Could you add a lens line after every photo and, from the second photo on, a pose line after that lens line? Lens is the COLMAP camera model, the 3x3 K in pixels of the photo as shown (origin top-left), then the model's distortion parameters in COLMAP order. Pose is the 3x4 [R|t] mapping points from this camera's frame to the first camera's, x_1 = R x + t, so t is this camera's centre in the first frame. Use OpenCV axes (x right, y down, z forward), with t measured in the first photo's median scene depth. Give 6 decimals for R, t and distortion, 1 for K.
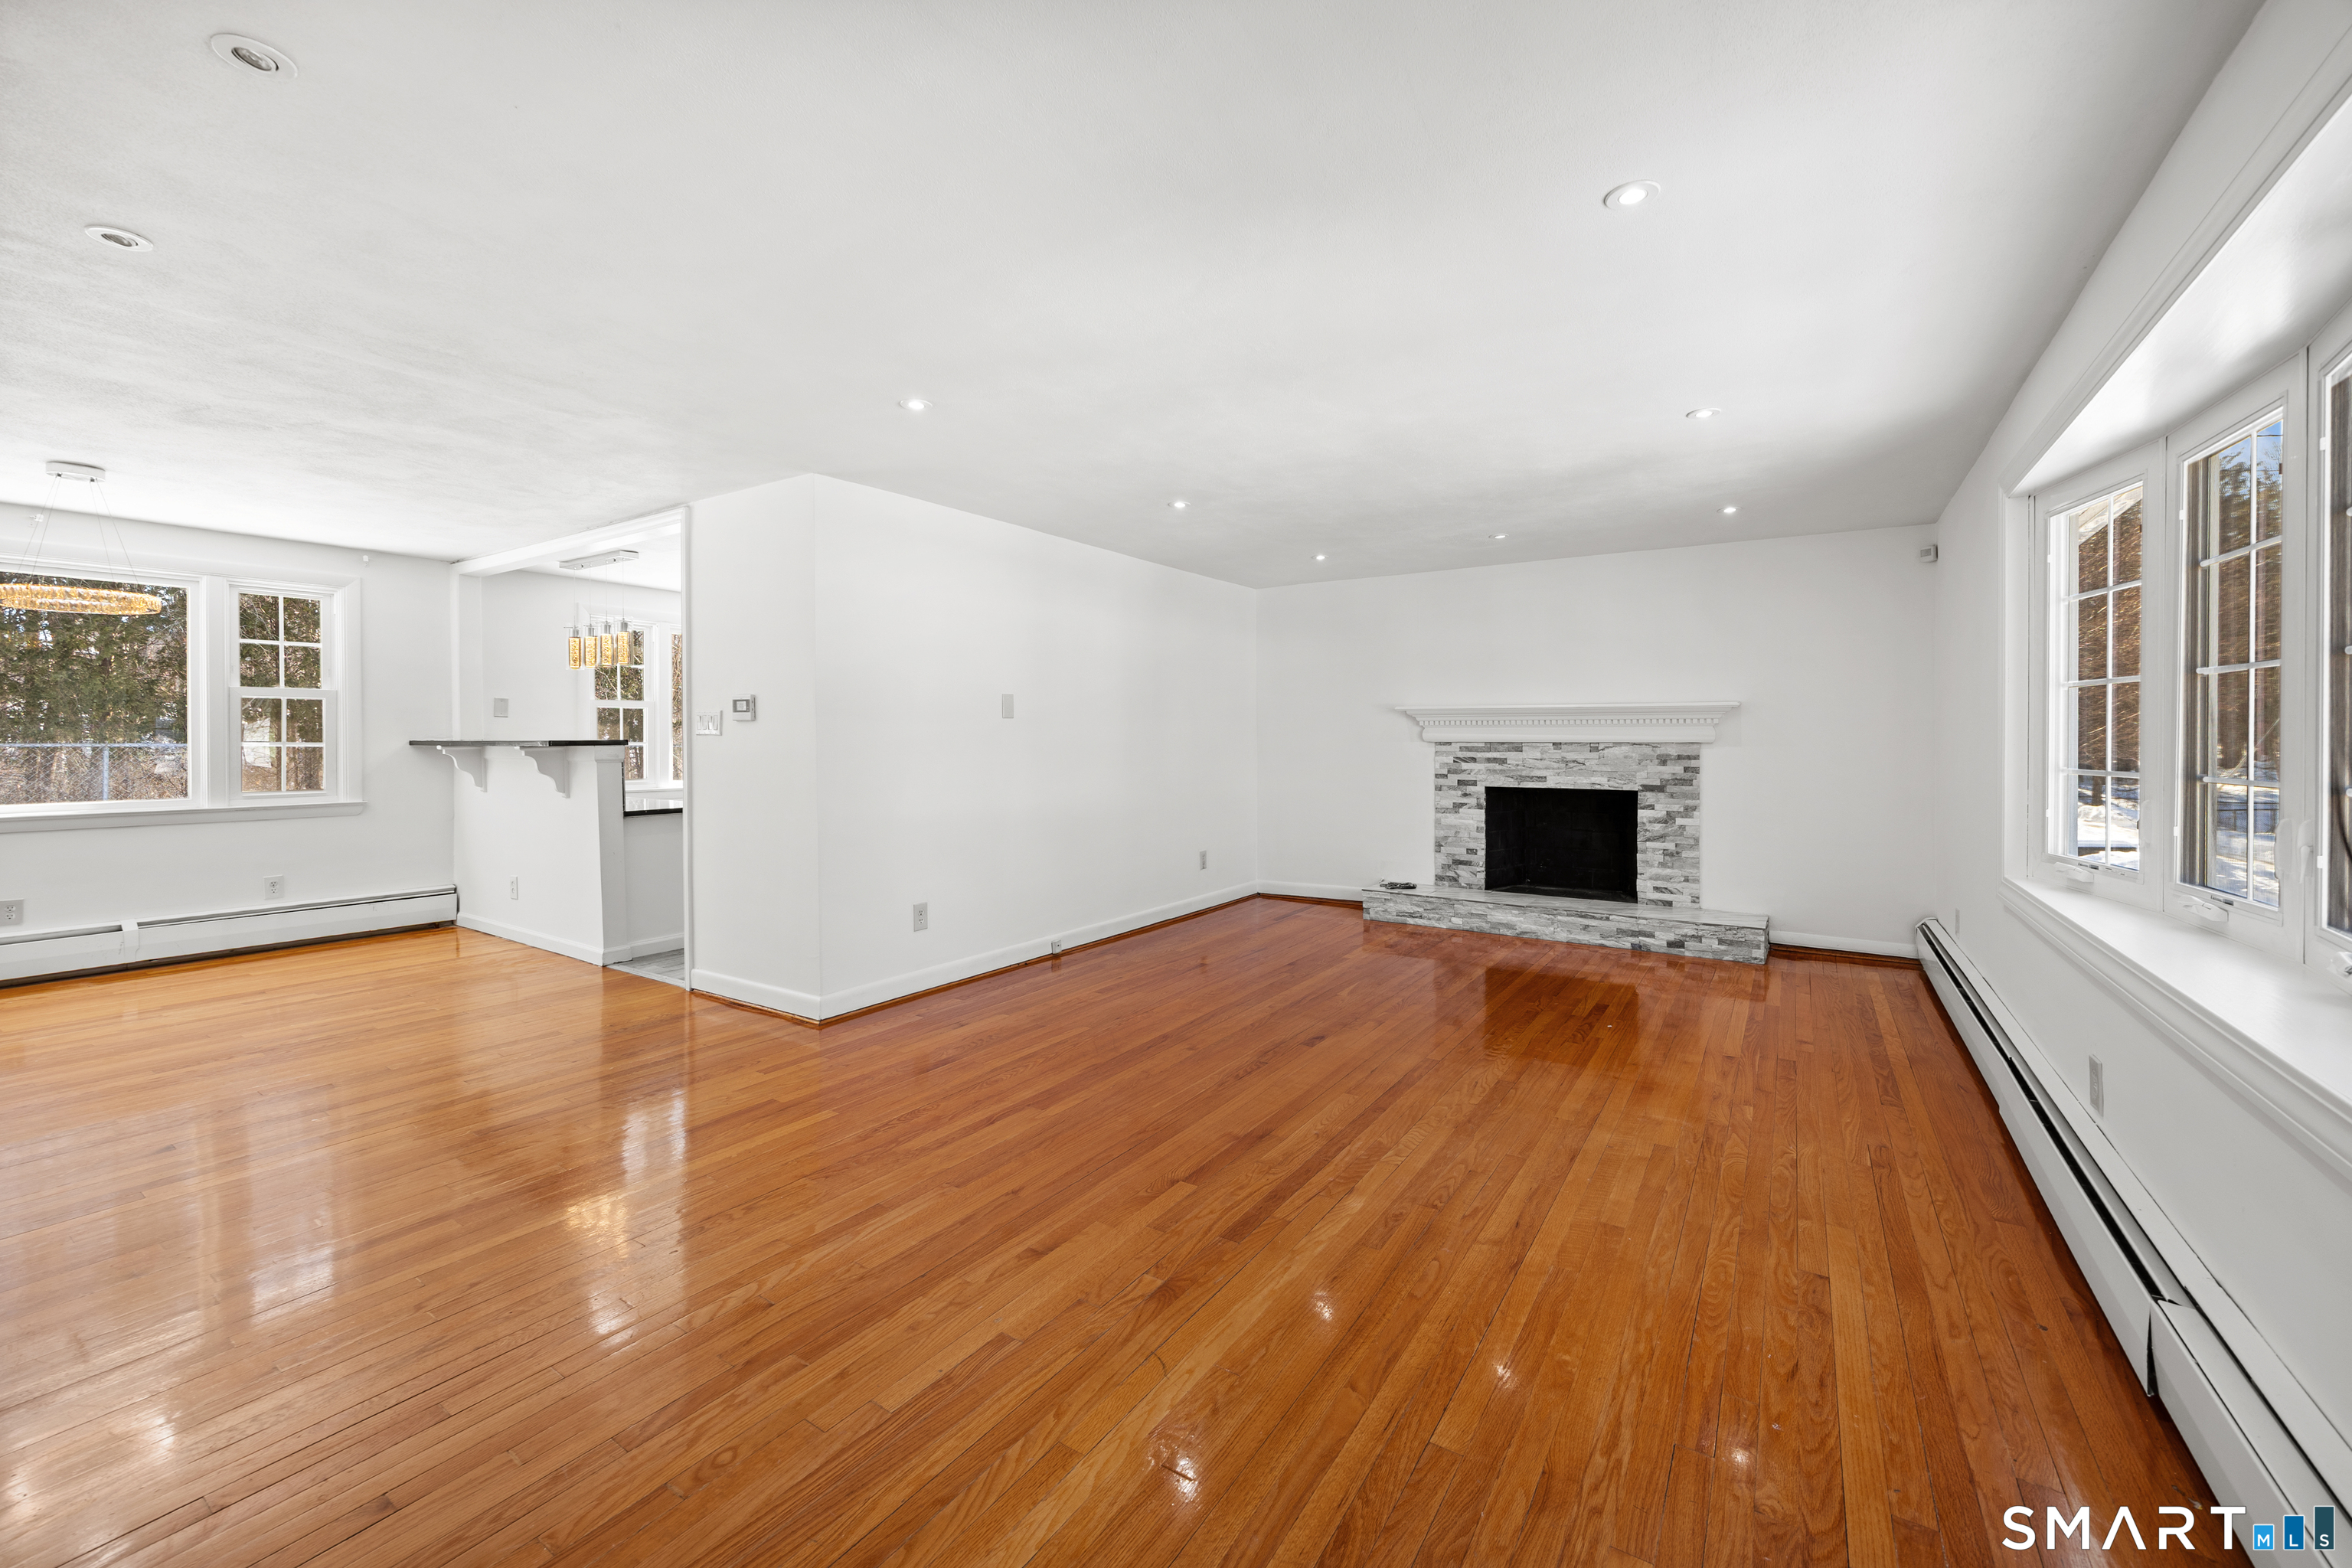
lens RADIAL K [[925.5, 0, 1158.0], [0, 925.5, 749.1], [0, 0, 1]] dist [0.001941, 0.000791]
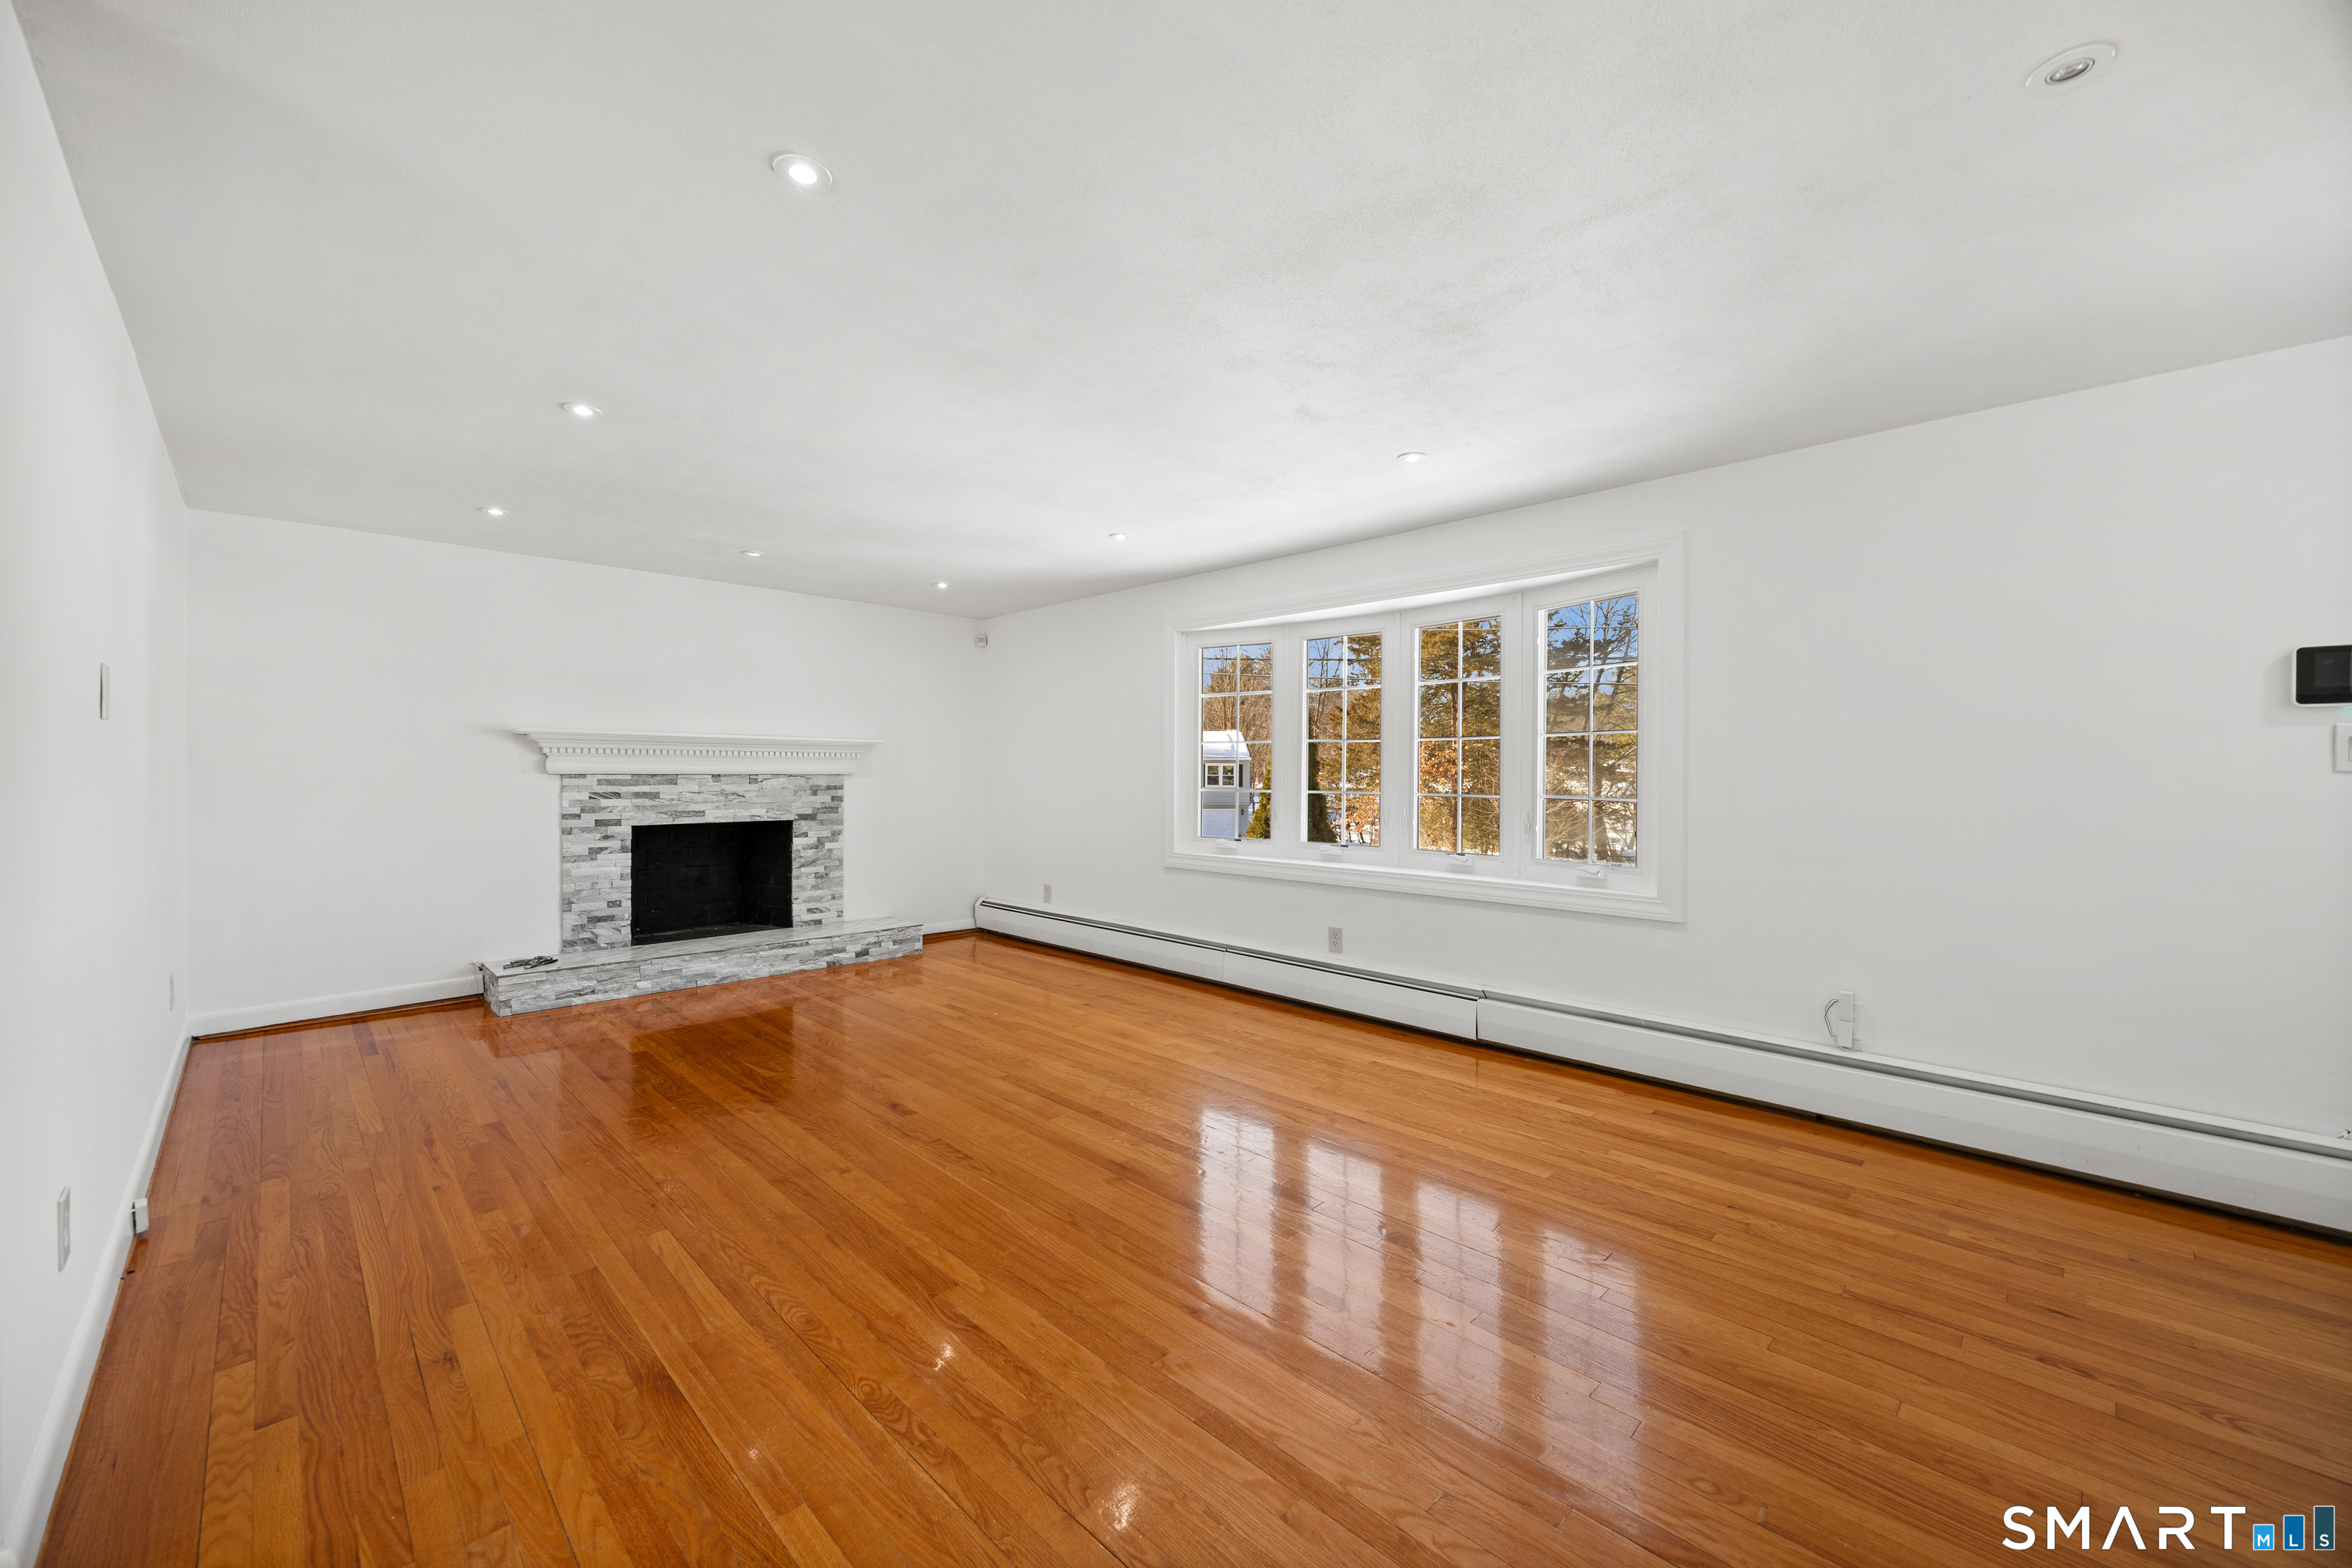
lens RADIAL K [[925.5, 0, 1167.9], [0, 925.5, 777.1], [0, 0, 1]] dist [0.001941, 0.000791]
pose [[0.201993, -0.004378, 0.979377, -0.428632], [0.007661, 0.999966, 0.002890, -0.003835], [-0.979357, 0.006919, 0.202020, 0.372414]]
